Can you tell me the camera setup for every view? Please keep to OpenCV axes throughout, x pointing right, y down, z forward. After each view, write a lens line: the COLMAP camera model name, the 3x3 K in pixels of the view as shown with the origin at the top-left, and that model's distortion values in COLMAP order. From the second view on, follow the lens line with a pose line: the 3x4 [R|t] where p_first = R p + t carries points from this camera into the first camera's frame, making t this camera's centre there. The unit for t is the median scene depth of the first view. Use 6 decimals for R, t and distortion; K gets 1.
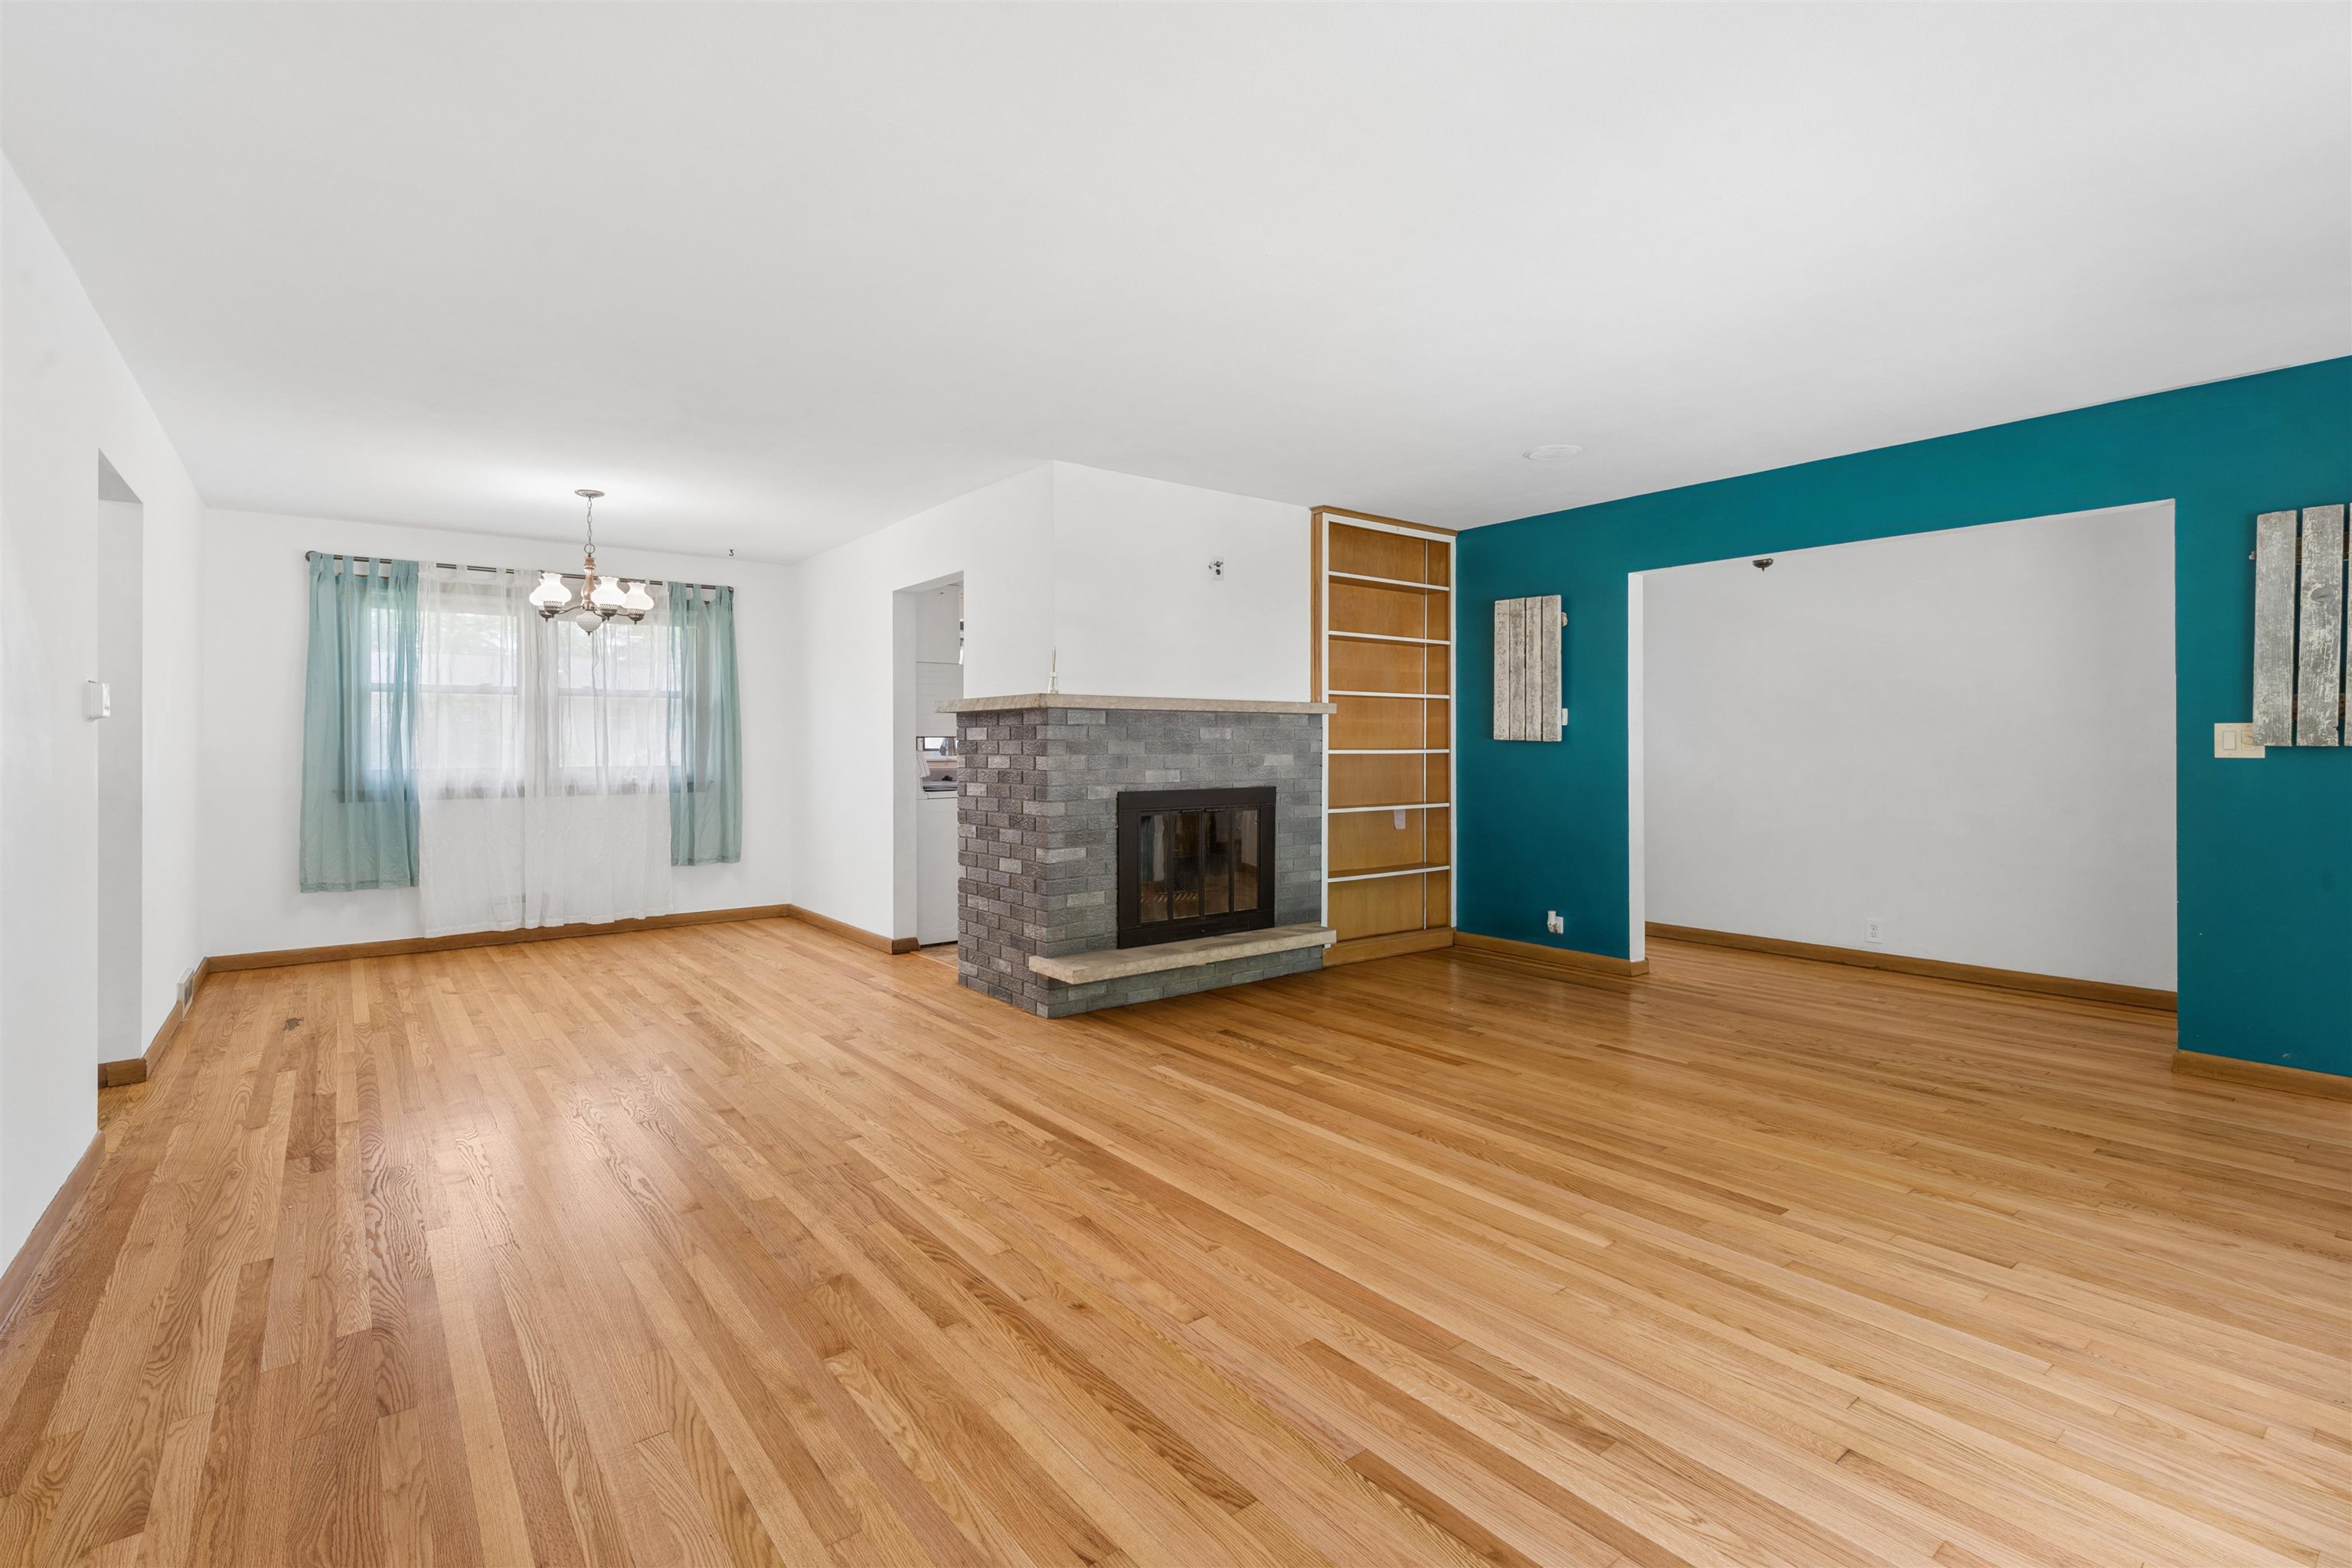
lens RADIAL K [[1068.3, 0, 1133.6], [0, 1068.3, 743.9], [0, 0, 1]] dist [0.002080, -0.000490]
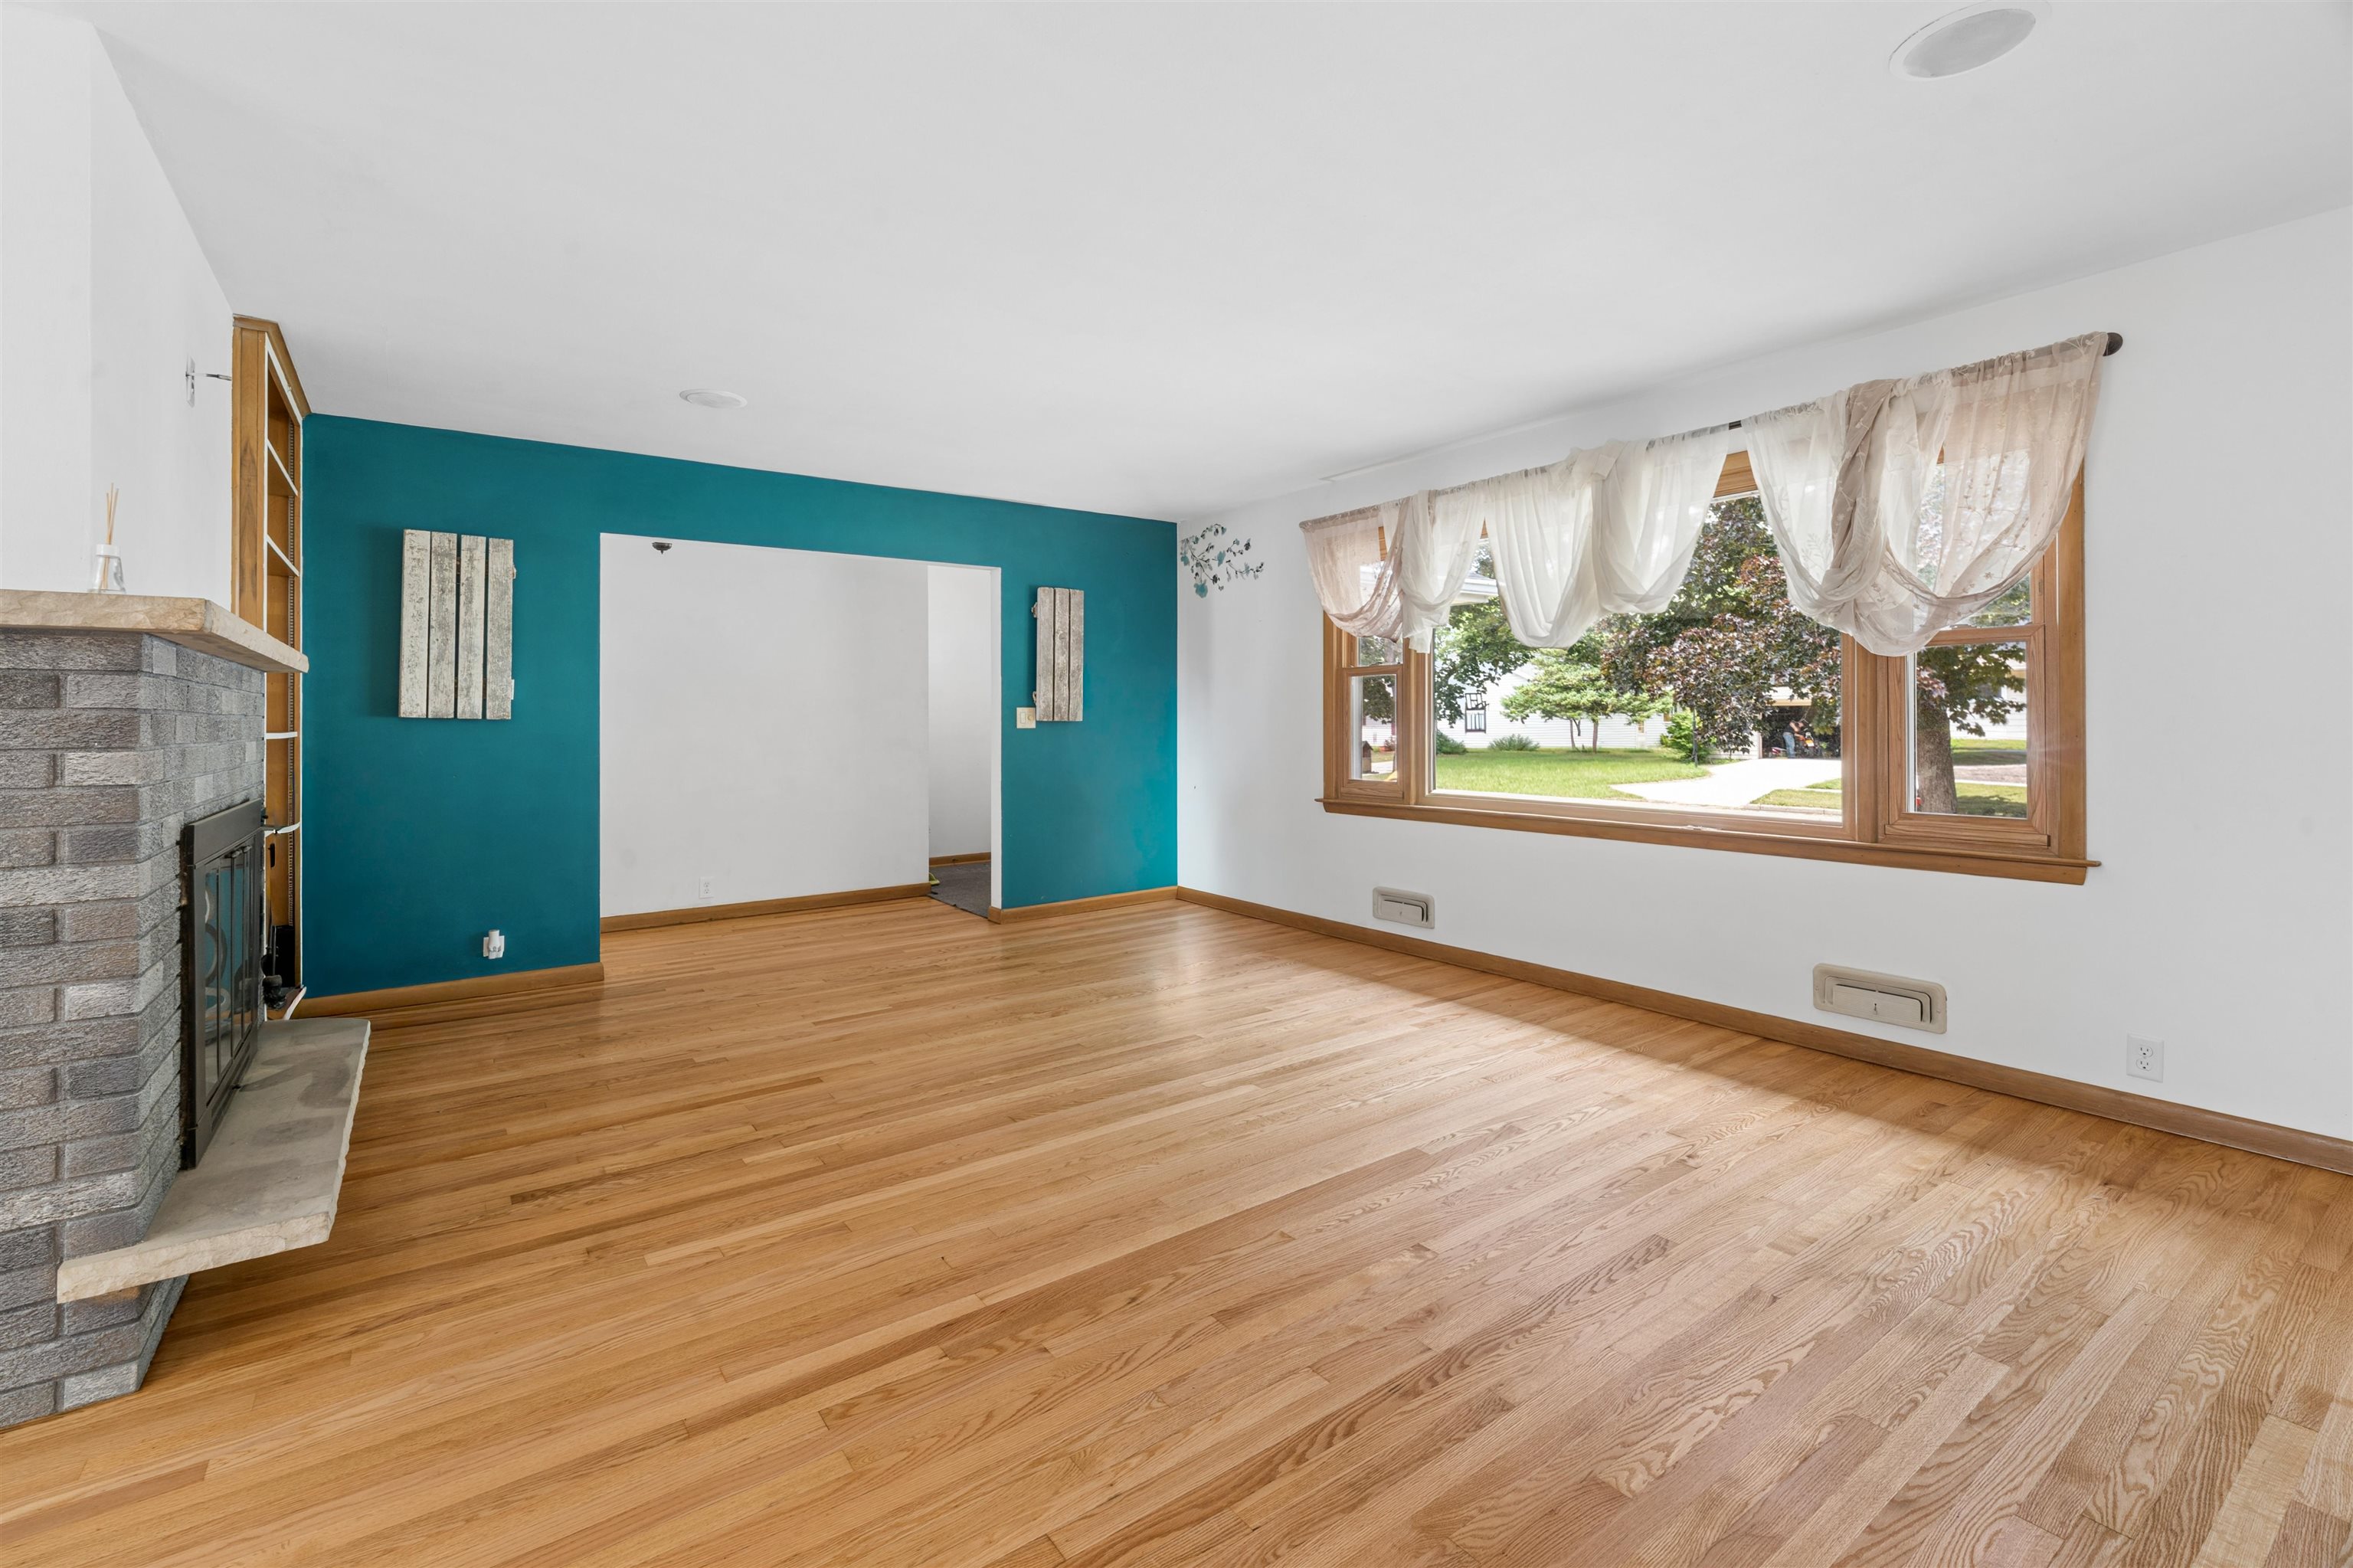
lens RADIAL K [[1032.3, 0, 1175.0], [0, 1032.3, 728.5], [0, 0, 1]] dist [0.000123, -0.000245]
pose [[0.012020, -0.006966, 0.999903, -0.409171], [0.008089, 0.999944, 0.006869, 0.002920], [-0.999895, 0.008006, 0.012075, 0.517826]]
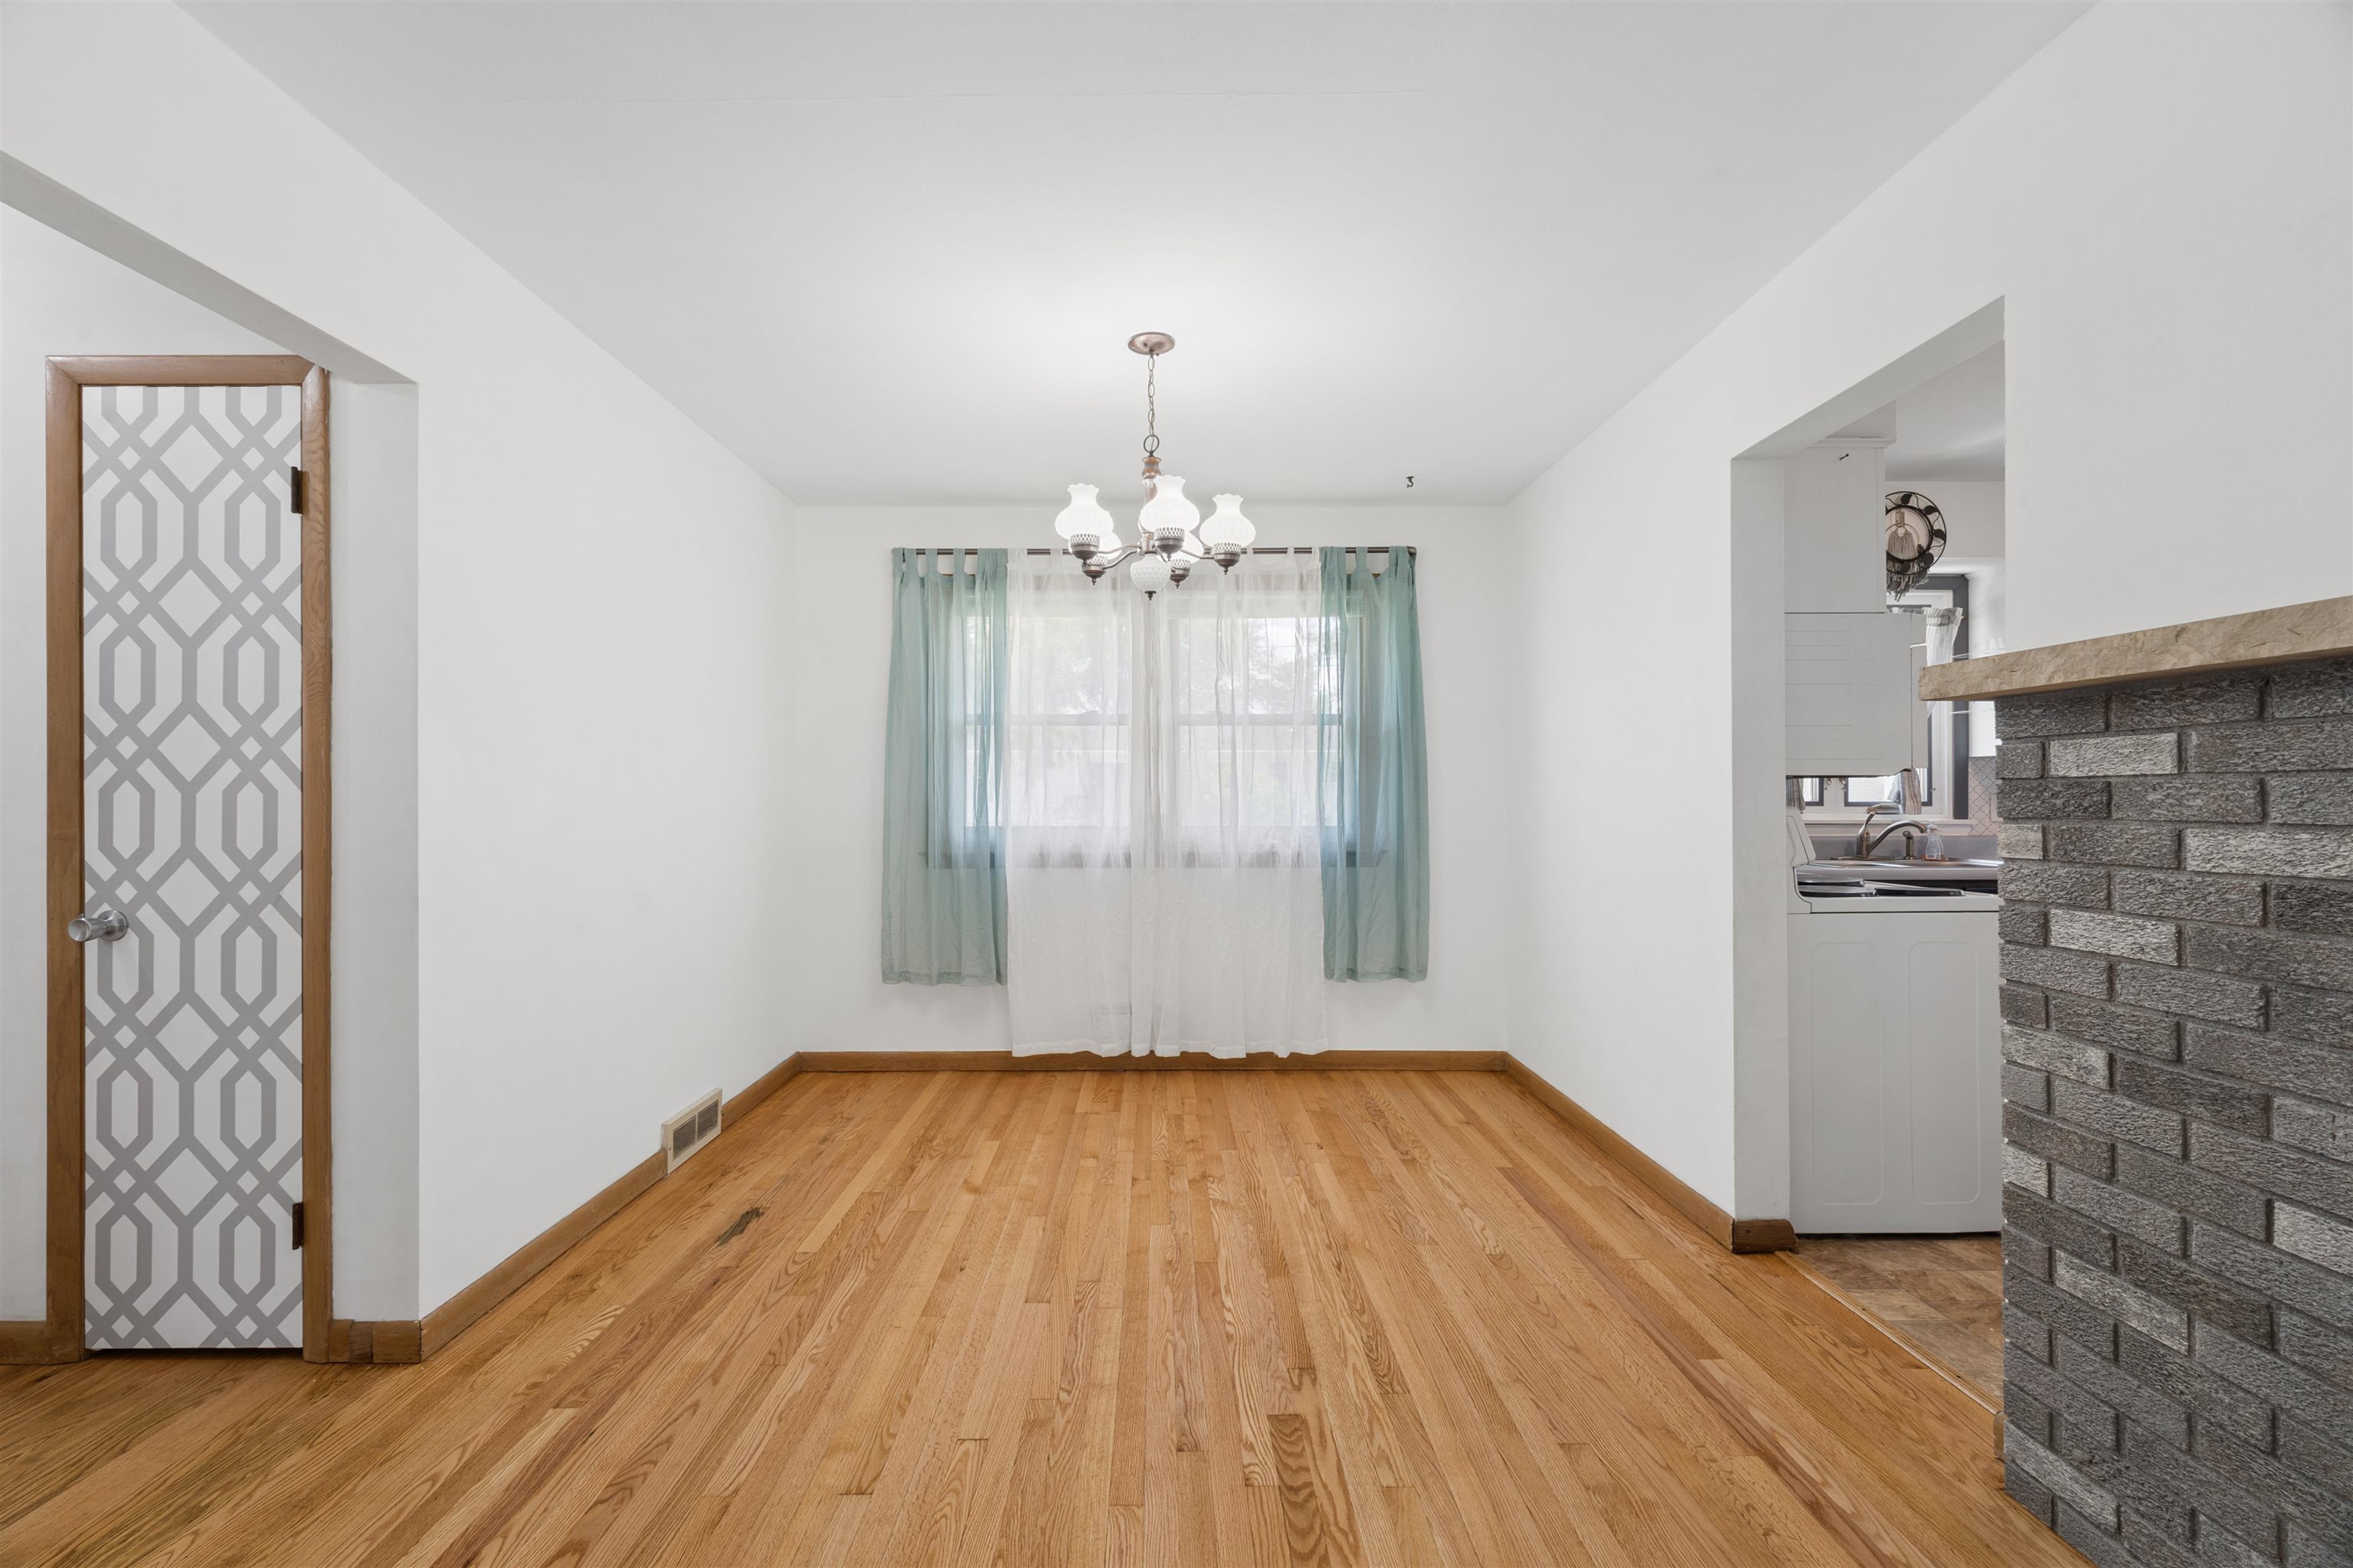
lens RADIAL K [[1014.4, 0, 1171.6], [0, 1014.4, 790.4], [0, 0, 1]] dist [-0.001474, -0.000549]
pose [[0.812070, -0.002574, -0.583555, -0.188505], [-0.000306, 0.999988, -0.004837, 0.001831], [0.583560, 0.004107, 0.812059, 0.571235]]
